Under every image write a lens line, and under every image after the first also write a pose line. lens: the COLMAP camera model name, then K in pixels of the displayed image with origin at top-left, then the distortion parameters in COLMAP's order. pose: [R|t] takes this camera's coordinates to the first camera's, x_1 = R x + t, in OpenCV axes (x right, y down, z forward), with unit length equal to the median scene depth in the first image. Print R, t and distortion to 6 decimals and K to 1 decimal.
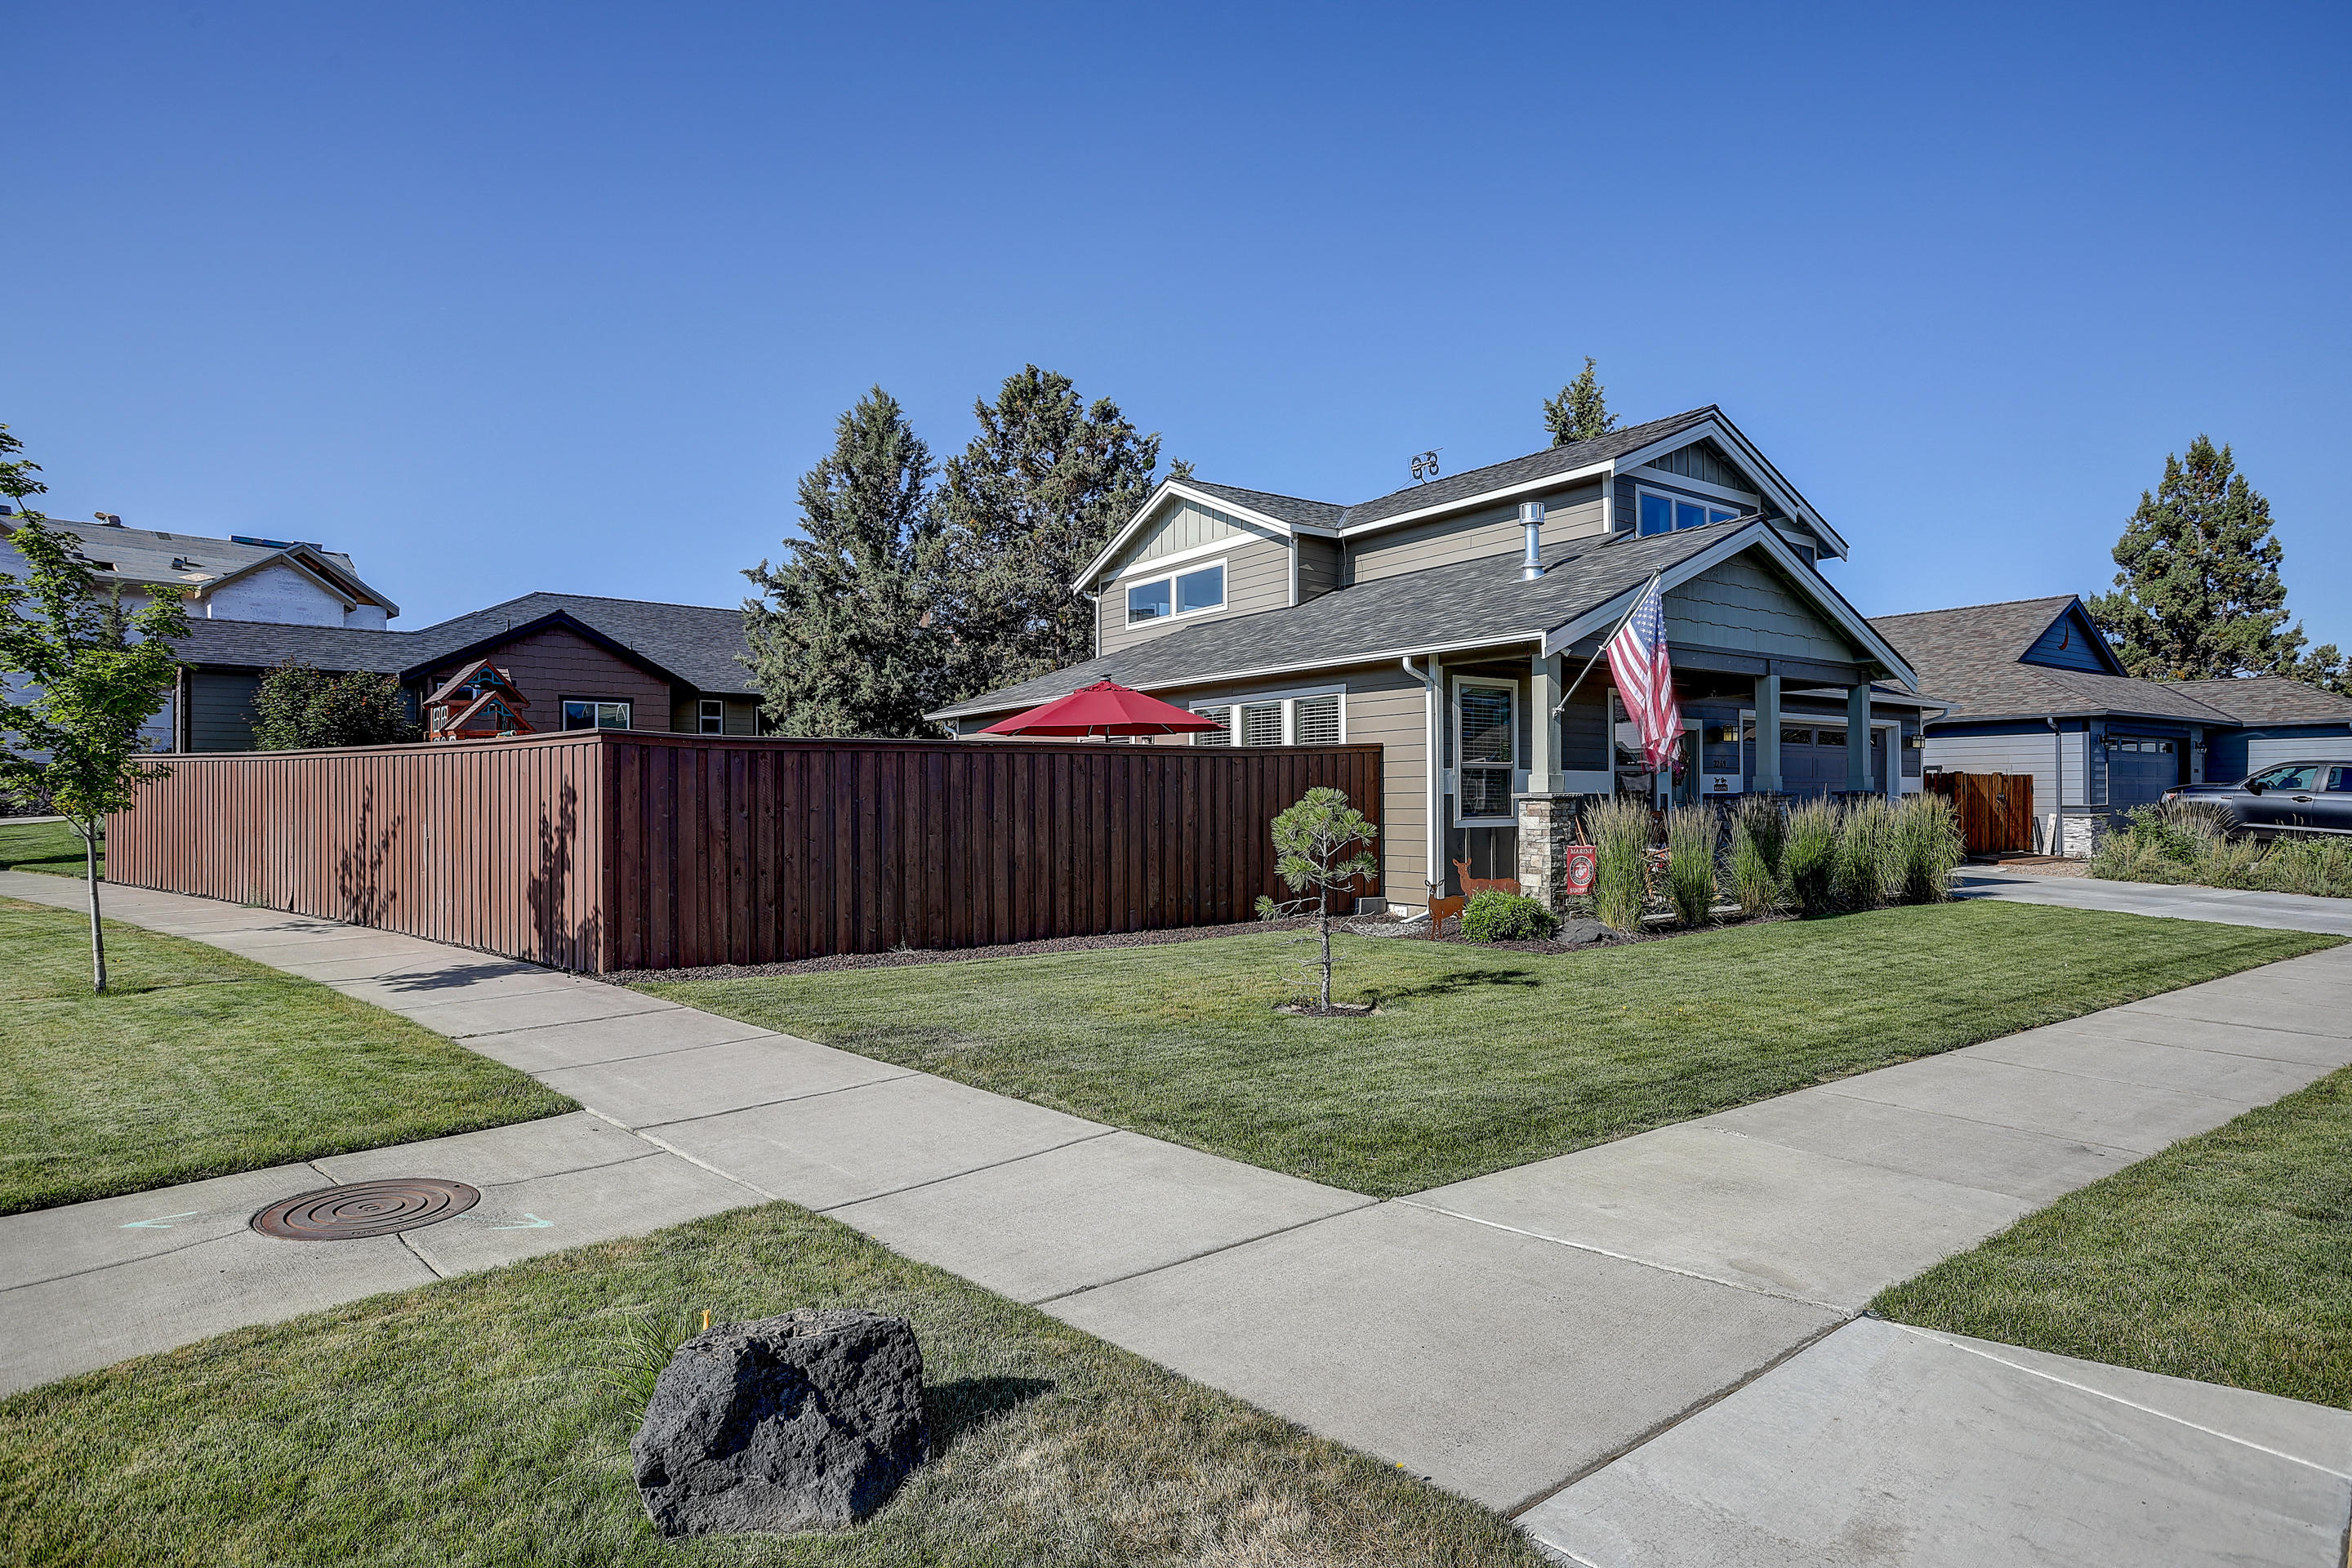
lens RADIAL K [[1263.2, 0, 1173.5], [0, 1263.2, 792.0], [0, 0, 1]] dist [-0.077073, 0.054315]
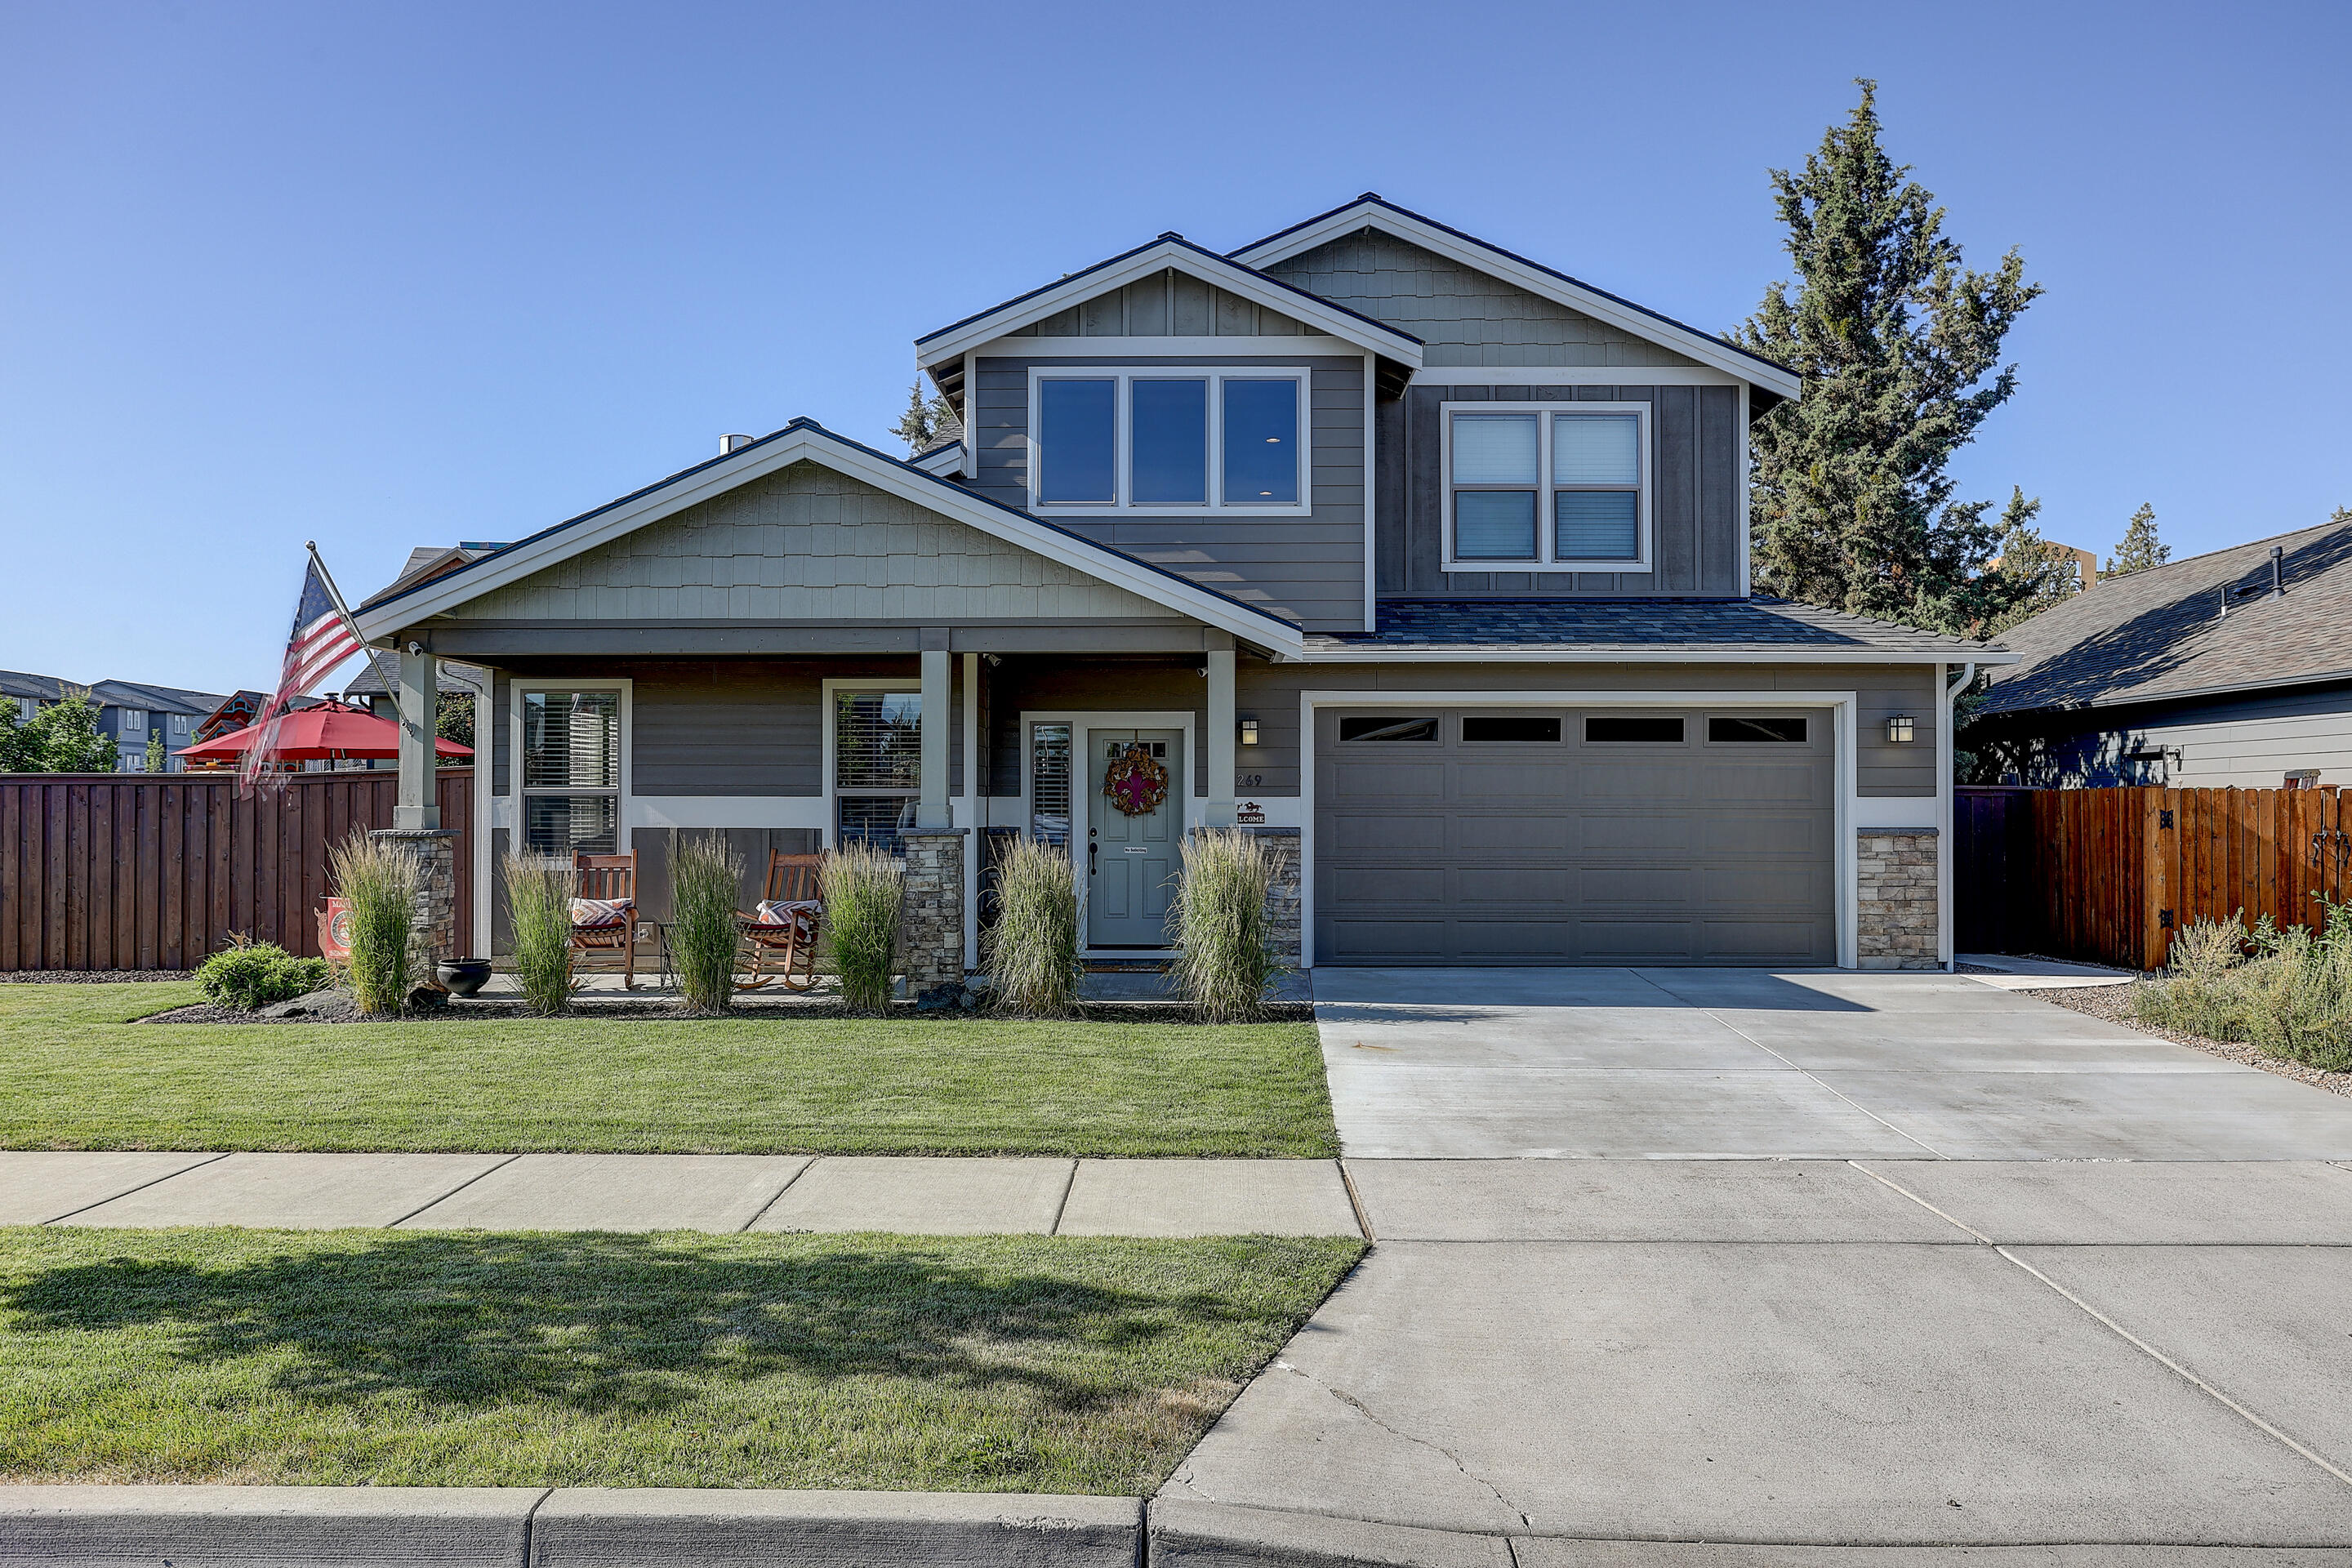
lens RADIAL K [[1682.3, 0, 1175.3], [0, 1682.3, 800.3], [0, 0, 1]] dist [-0.007552, 0.000962]
pose [[0.813131, 0.000385, -0.582081, 0.702546], [-0.001061, 0.999999, -0.000821, -0.009124], [0.582080, 0.001285, 0.813131, 0.223594]]
